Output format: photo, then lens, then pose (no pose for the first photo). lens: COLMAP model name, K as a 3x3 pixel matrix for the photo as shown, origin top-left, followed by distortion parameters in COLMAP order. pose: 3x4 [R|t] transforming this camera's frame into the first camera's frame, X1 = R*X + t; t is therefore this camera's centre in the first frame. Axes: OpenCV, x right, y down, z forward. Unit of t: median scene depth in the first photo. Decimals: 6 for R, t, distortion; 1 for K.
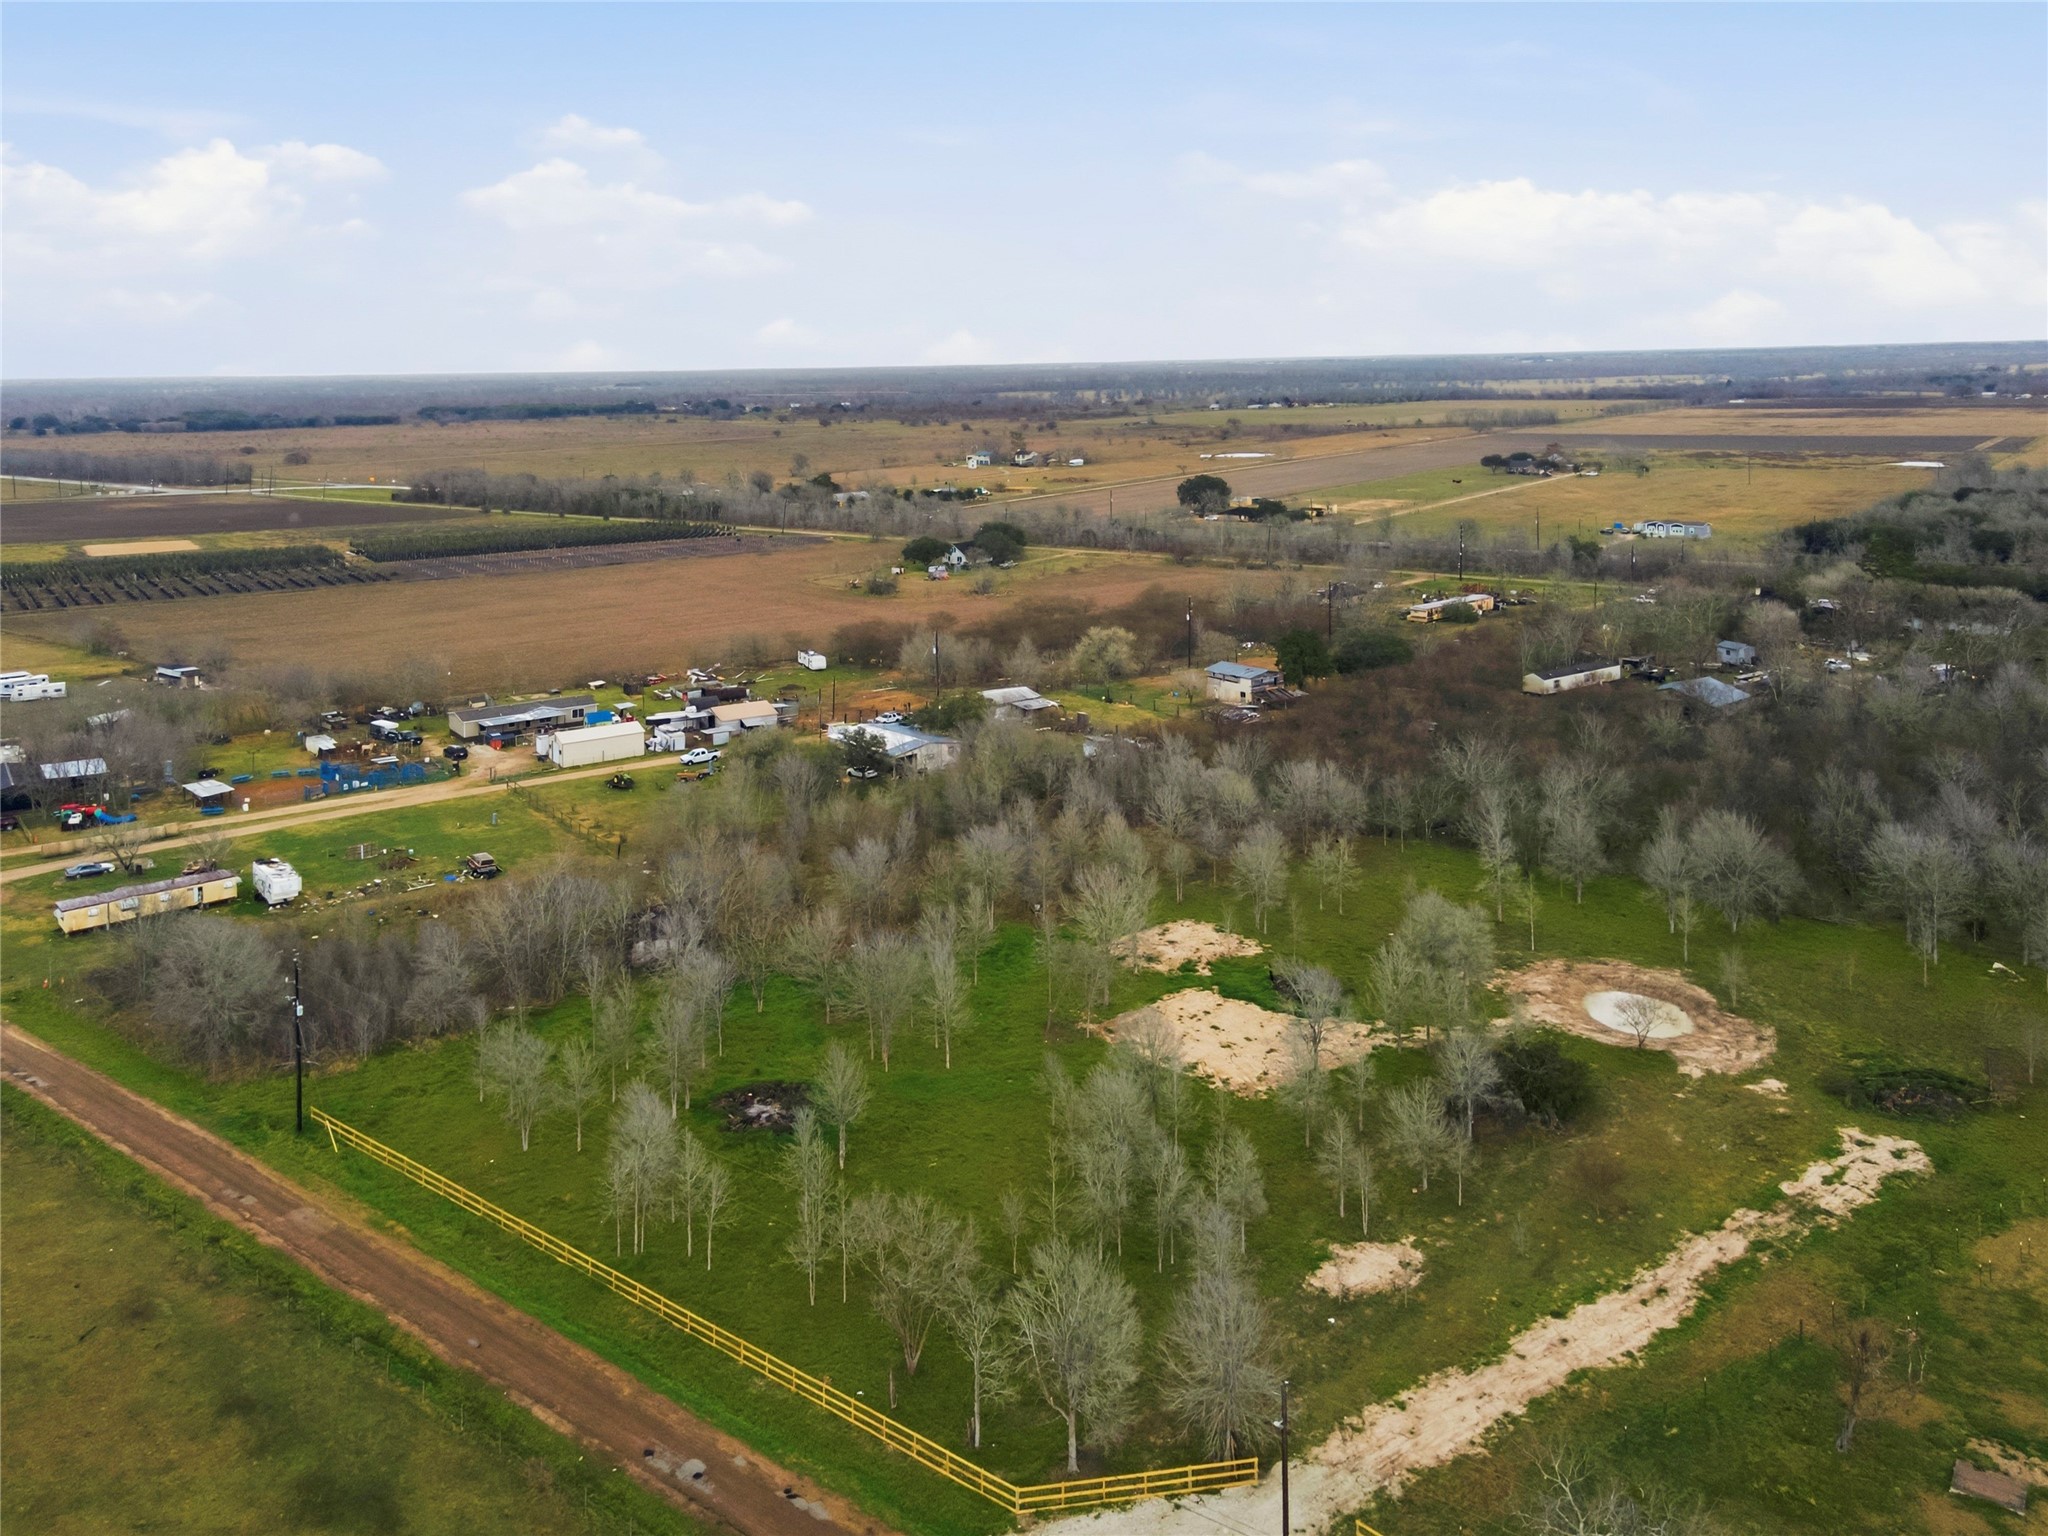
lens RADIAL K [[1576.3, 0, 988.0], [0, 1576.3, 760.3], [0, 0, 1]] dist [0.023598, 0.007598]
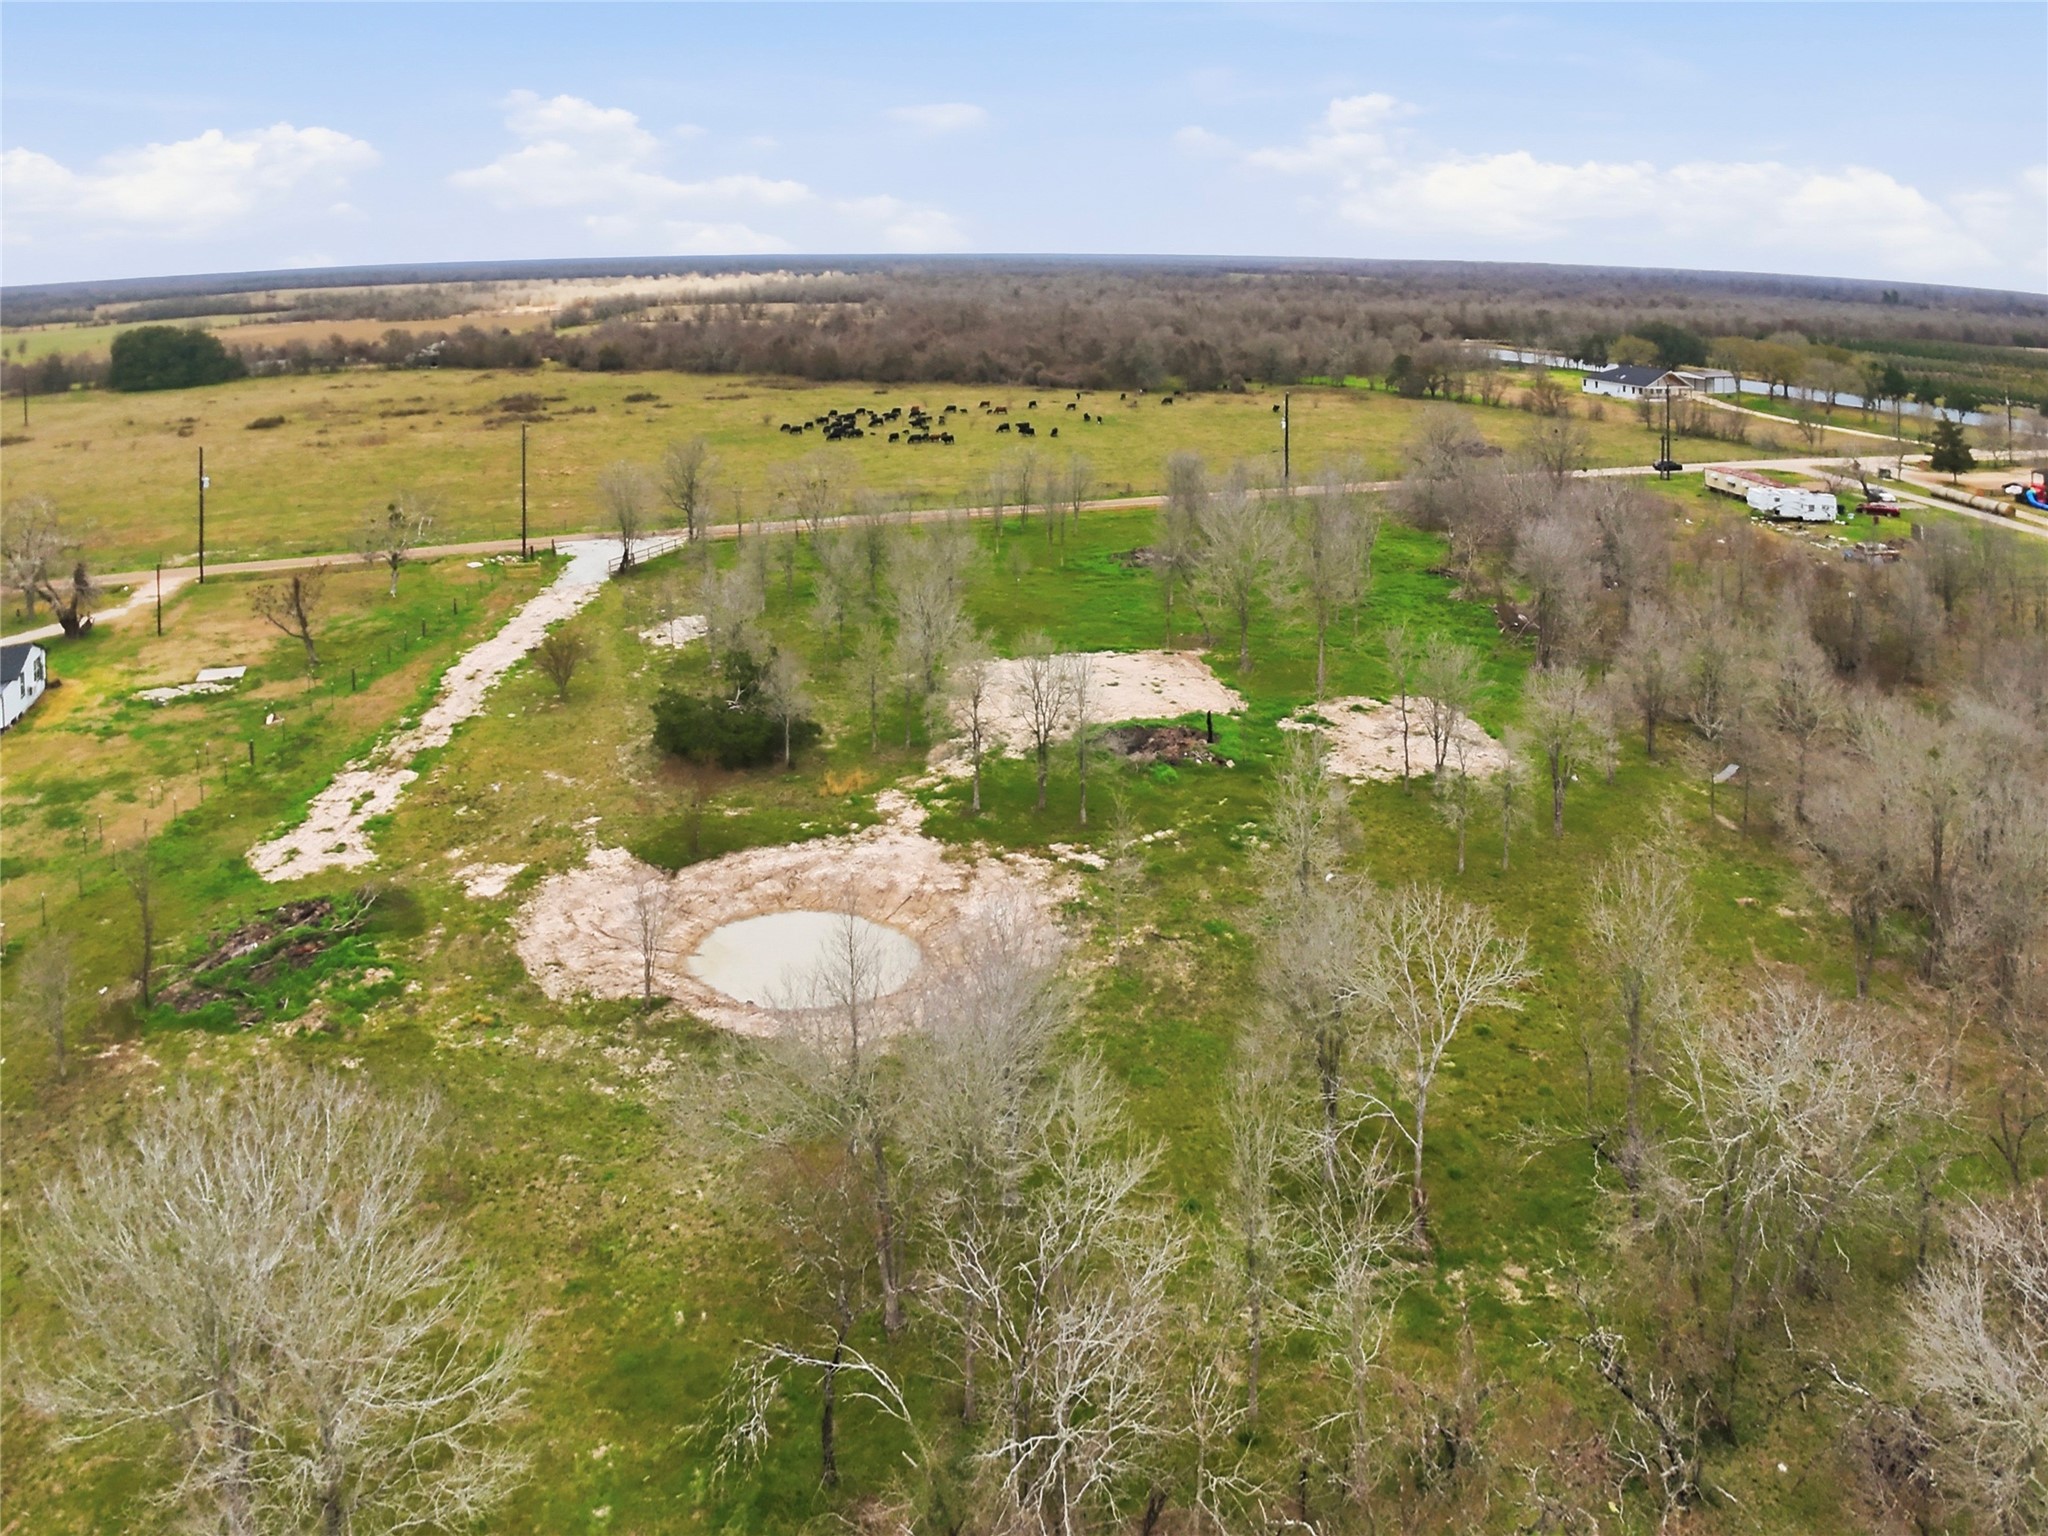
lens RADIAL K [[1329.7, 0, 1044.1], [0, 1329.7, 736.9], [0, 0, 1]] dist [-0.093783, -0.000458]
pose [[-0.509942, 0.312548, -0.801419, 0.839849], [-0.208126, 0.859147, 0.467493, -0.132775], [0.834651, 0.405191, -0.373066, 1.466407]]
